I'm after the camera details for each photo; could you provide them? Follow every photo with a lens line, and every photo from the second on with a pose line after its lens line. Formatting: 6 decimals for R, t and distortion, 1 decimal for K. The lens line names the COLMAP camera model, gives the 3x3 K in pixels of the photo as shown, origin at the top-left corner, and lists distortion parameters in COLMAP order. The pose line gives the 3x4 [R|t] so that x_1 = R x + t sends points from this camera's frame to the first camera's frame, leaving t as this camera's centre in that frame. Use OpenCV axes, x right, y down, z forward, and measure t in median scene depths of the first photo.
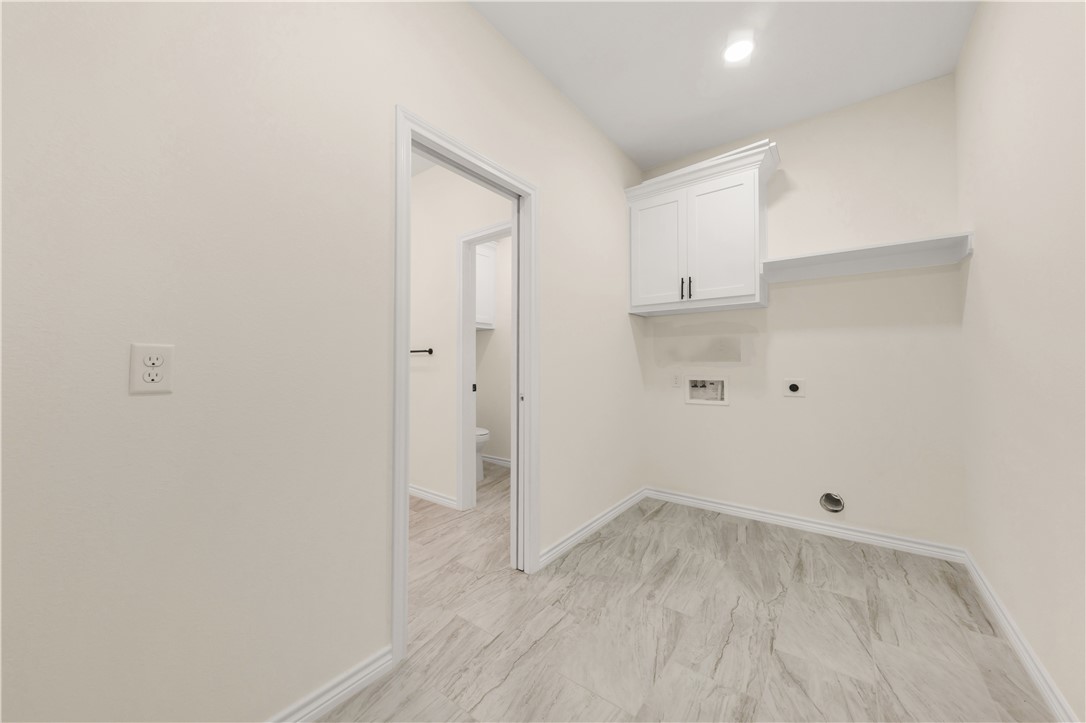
lens RADIAL K [[398.3, 0, 536.4], [0, 398.3, 361.0], [0, 0, 1]] dist [0.000920, -0.000148]
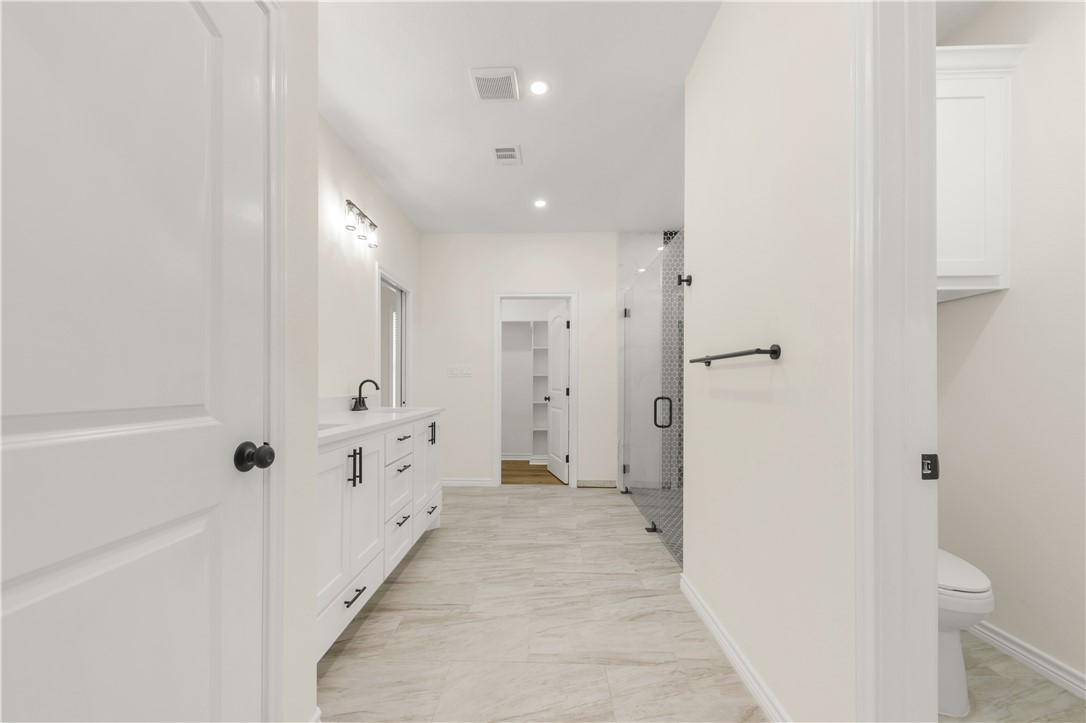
lens RADIAL K [[398.3, 0, 536.4], [0, 398.3, 361.0], [0, 0, 1]] dist [0.000920, -0.000148]
pose [[0.591391, -0.003600, -0.806377, -0.069478], [-0.008804, 0.999902, -0.010921, -0.006997], [0.806337, 0.013557, 0.591301, 0.457058]]
